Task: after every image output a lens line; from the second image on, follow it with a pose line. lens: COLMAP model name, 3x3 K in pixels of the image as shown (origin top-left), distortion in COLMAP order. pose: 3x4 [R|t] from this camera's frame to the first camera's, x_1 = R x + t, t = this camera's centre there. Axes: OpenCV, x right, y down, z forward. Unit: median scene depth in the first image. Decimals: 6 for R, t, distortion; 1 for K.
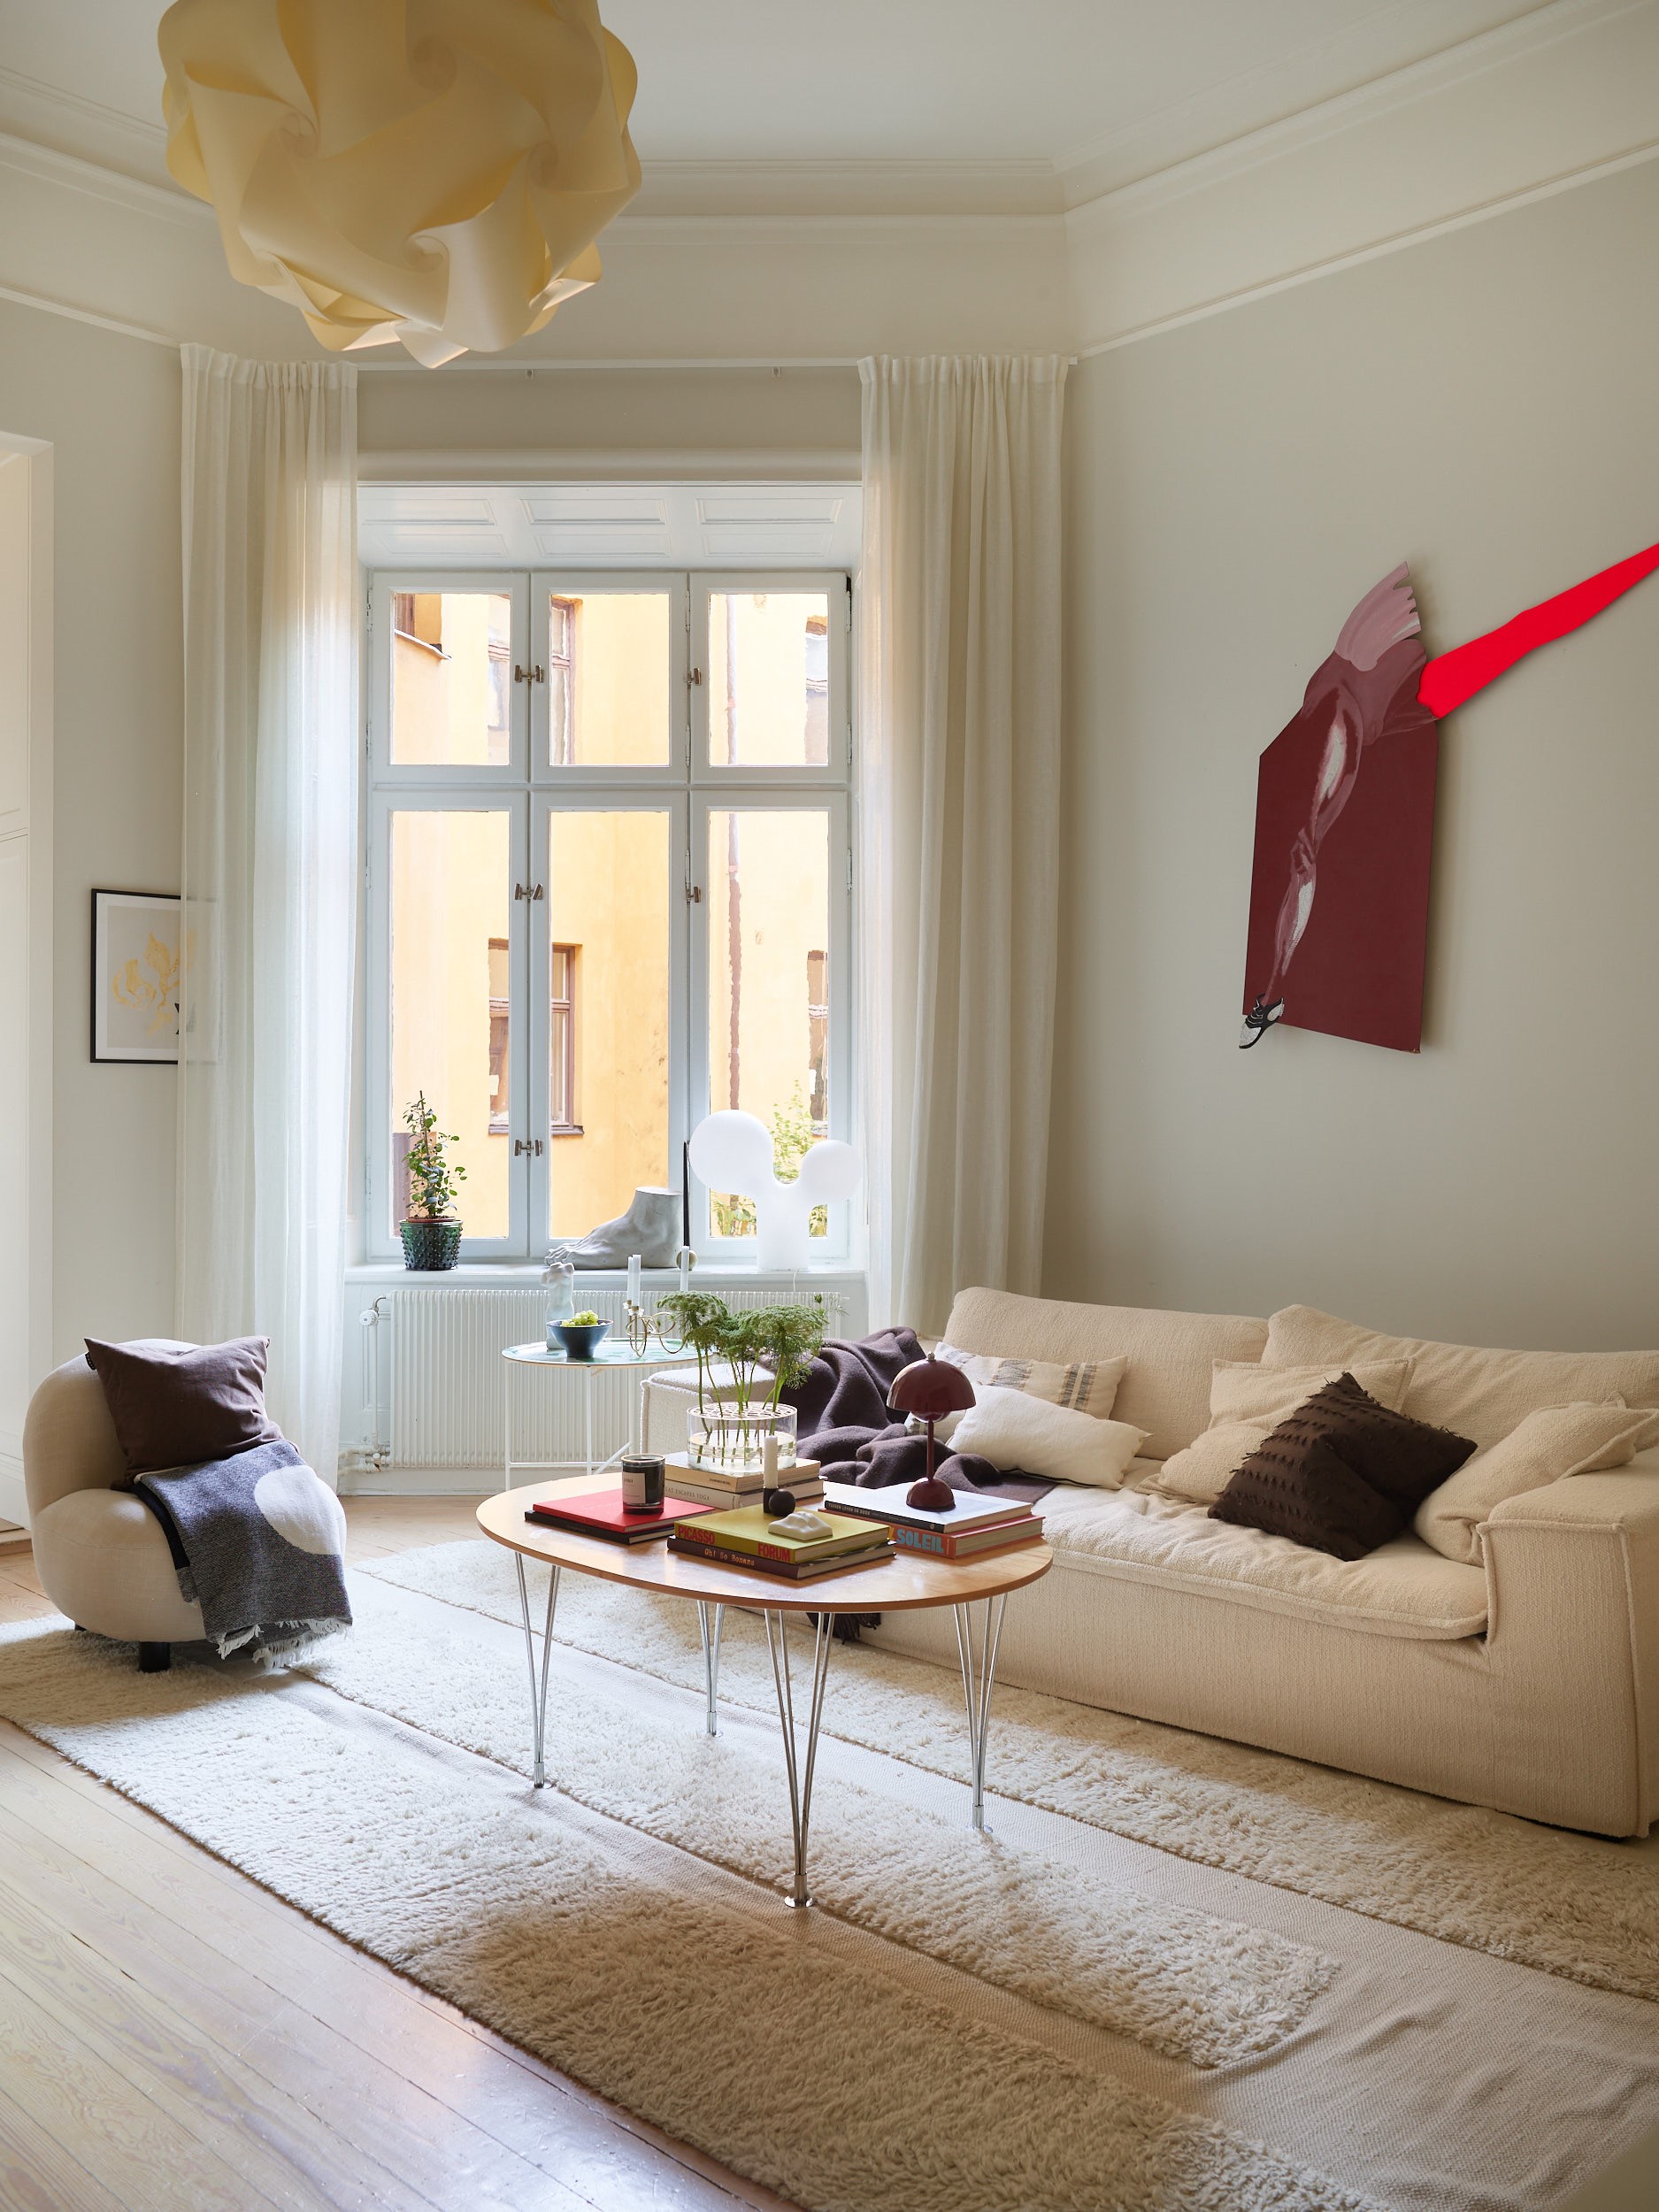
lens RADIAL K [[1921.2, 0, 828.9], [0, 1921.2, 1142.4], [0, 0, 1]] dist [-0.005823, 0.006432]
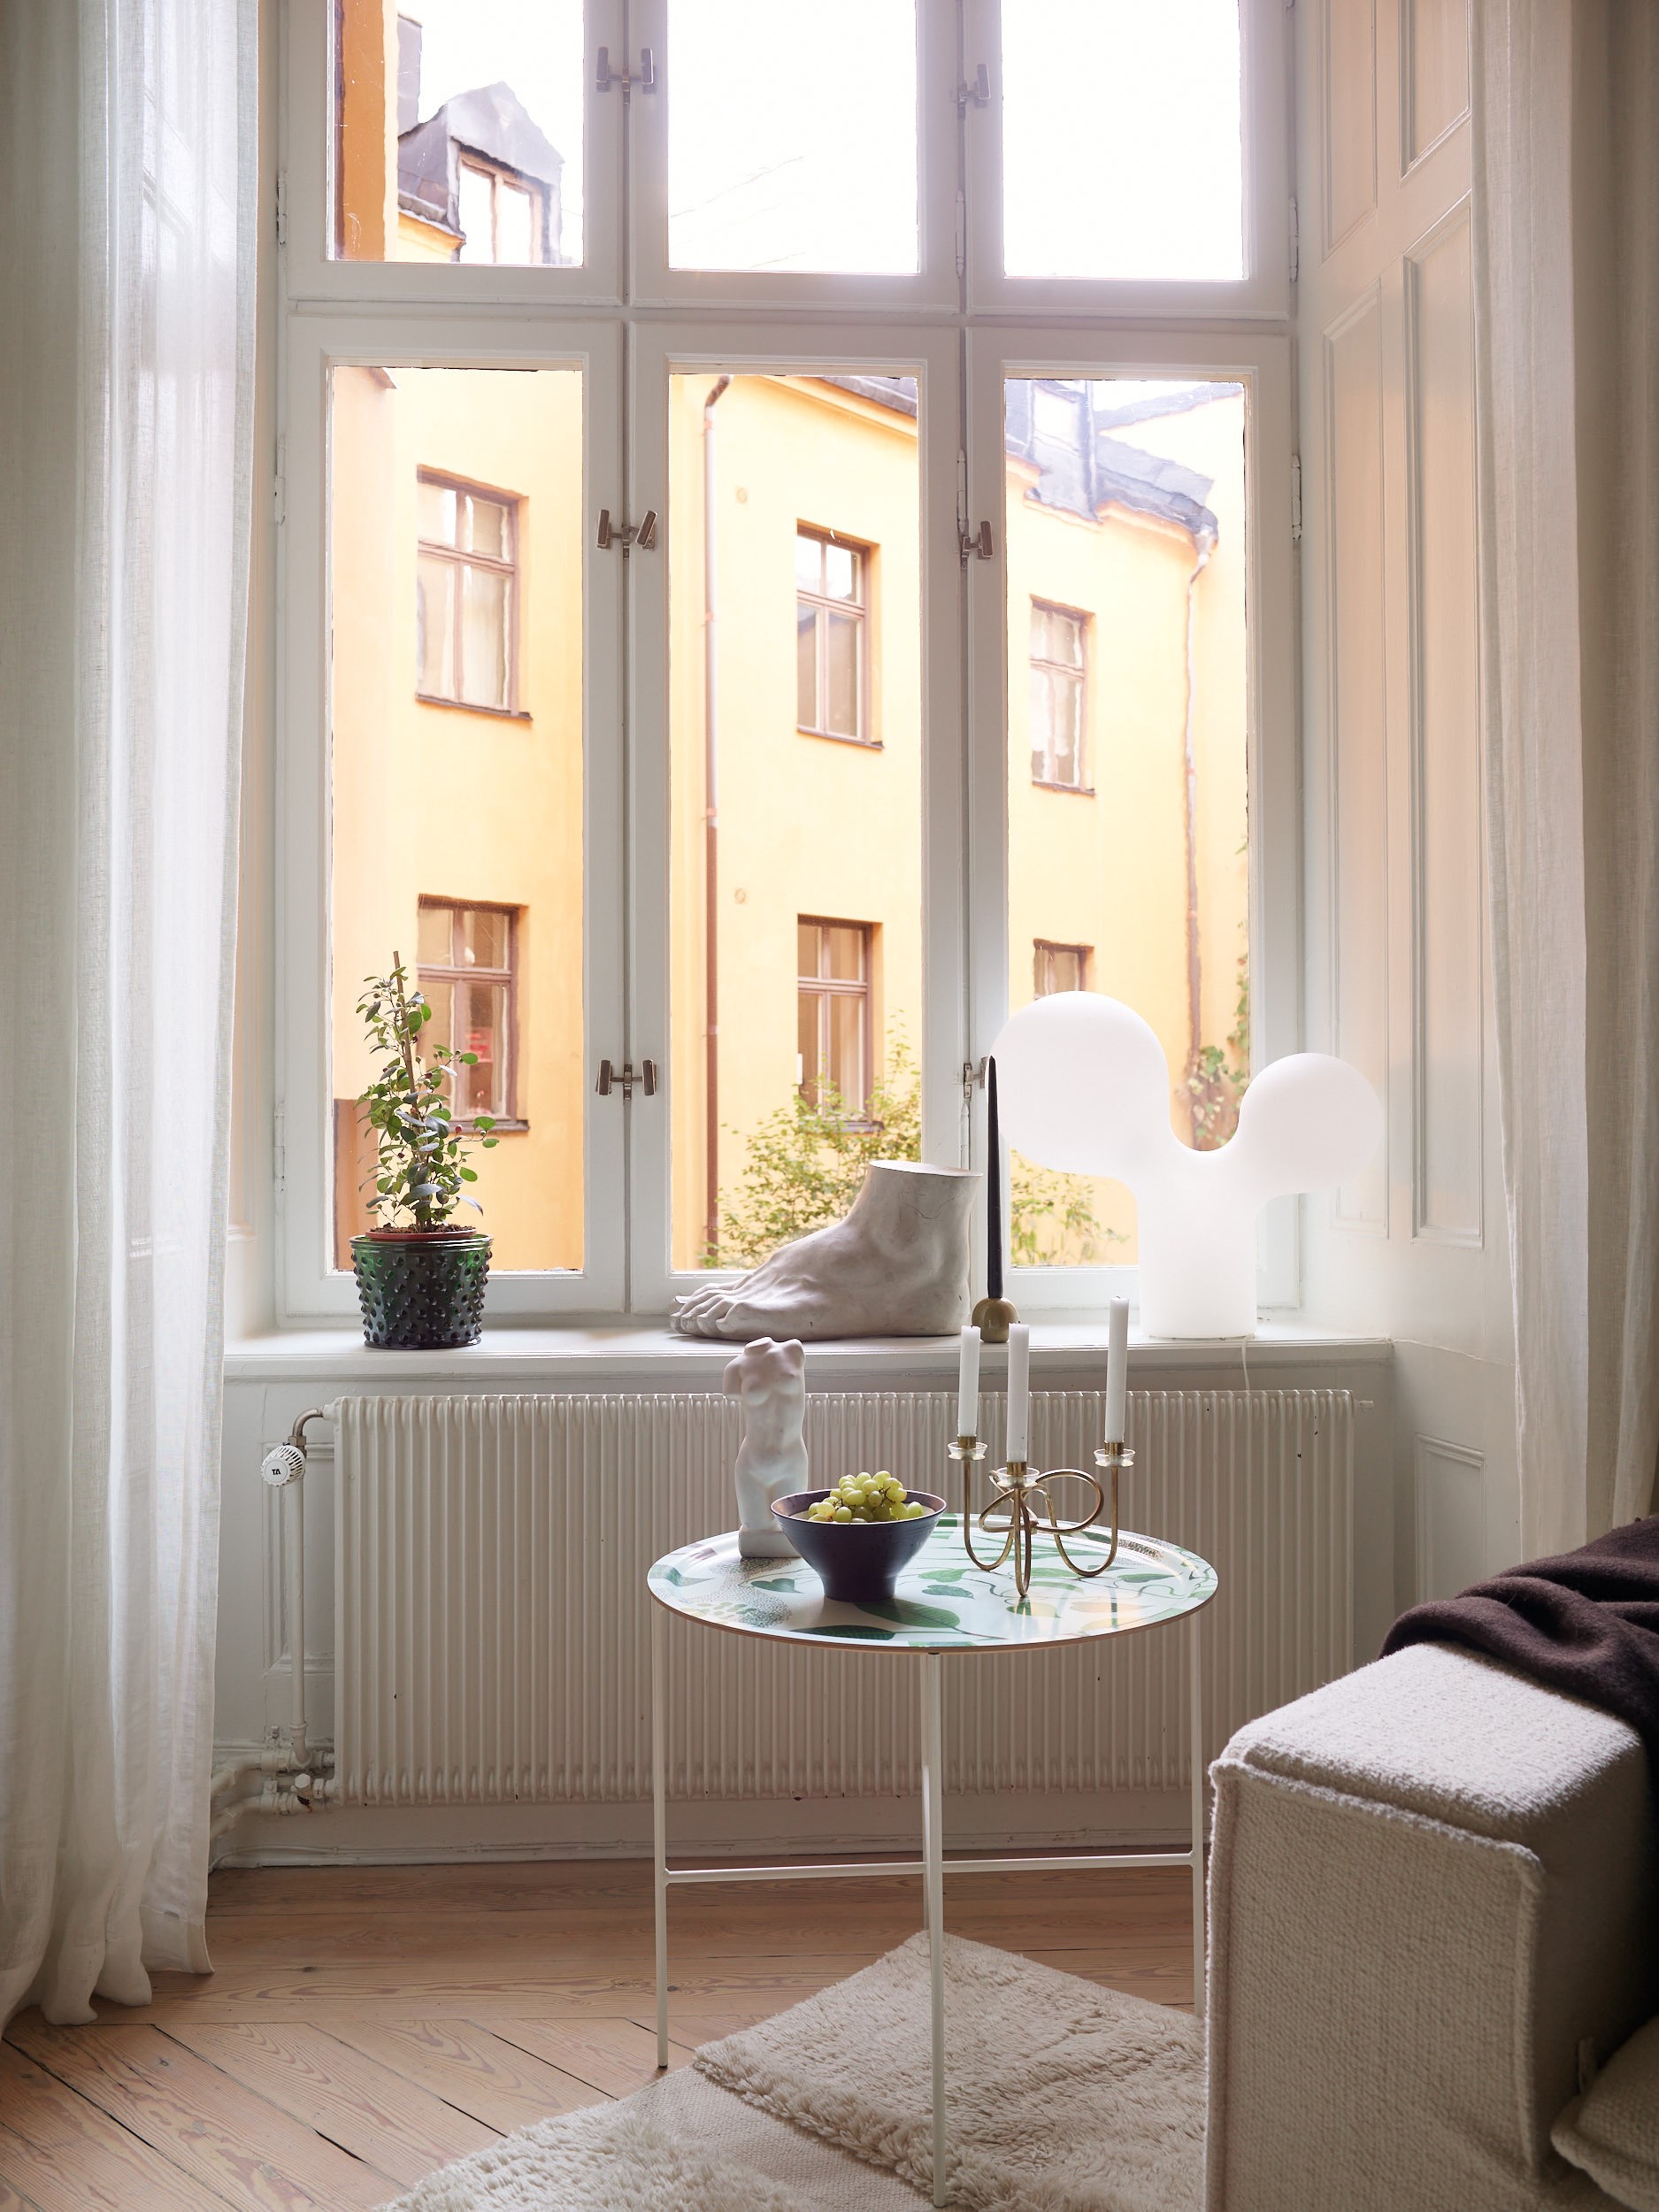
lens RADIAL K [[1921.2, 0, 828.9], [0, 1921.2, 1142.4], [0, 0, 1]] dist [-0.005823, 0.006432]
pose [[0.998774, -0.003899, 0.049354, -0.133216], [0.004197, 0.999974, -0.005932, 0.021725], [-0.049329, 0.006132, 0.998764, 0.541764]]
